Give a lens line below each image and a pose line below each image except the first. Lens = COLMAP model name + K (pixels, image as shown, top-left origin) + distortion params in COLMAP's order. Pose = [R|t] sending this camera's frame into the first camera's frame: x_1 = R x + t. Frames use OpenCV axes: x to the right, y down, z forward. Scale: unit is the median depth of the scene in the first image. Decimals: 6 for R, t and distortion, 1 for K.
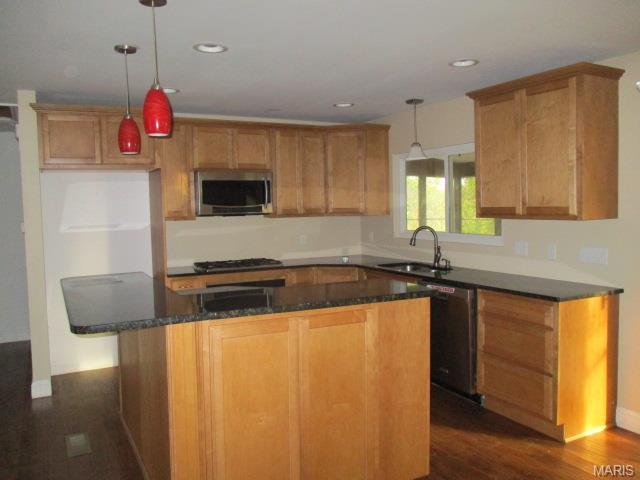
lens RADIAL K [[528.9, 0, 329.3], [0, 528.9, 231.2], [0, 0, 1]] dist [-0.020176, -0.003408]
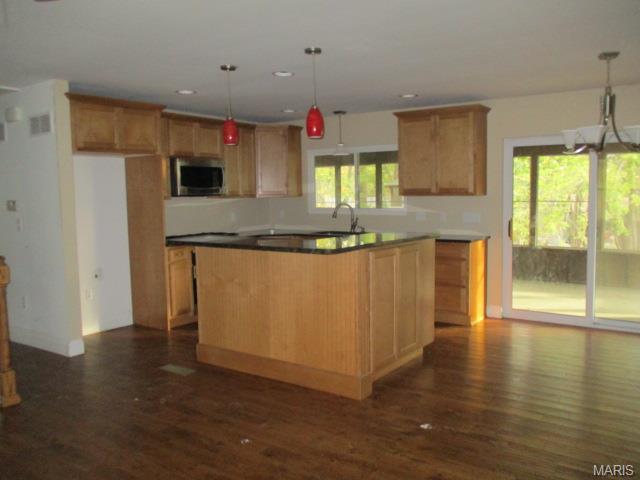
lens RADIAL K [[528.9, 0, 329.3], [0, 528.9, 231.2], [0, 0, 1]] dist [-0.020176, -0.003408]
pose [[0.887514, -0.028803, 0.459879, -0.614465], [0.021223, 0.999540, 0.021644, 0.039483], [-0.460292, -0.009450, 0.887718, -0.257677]]
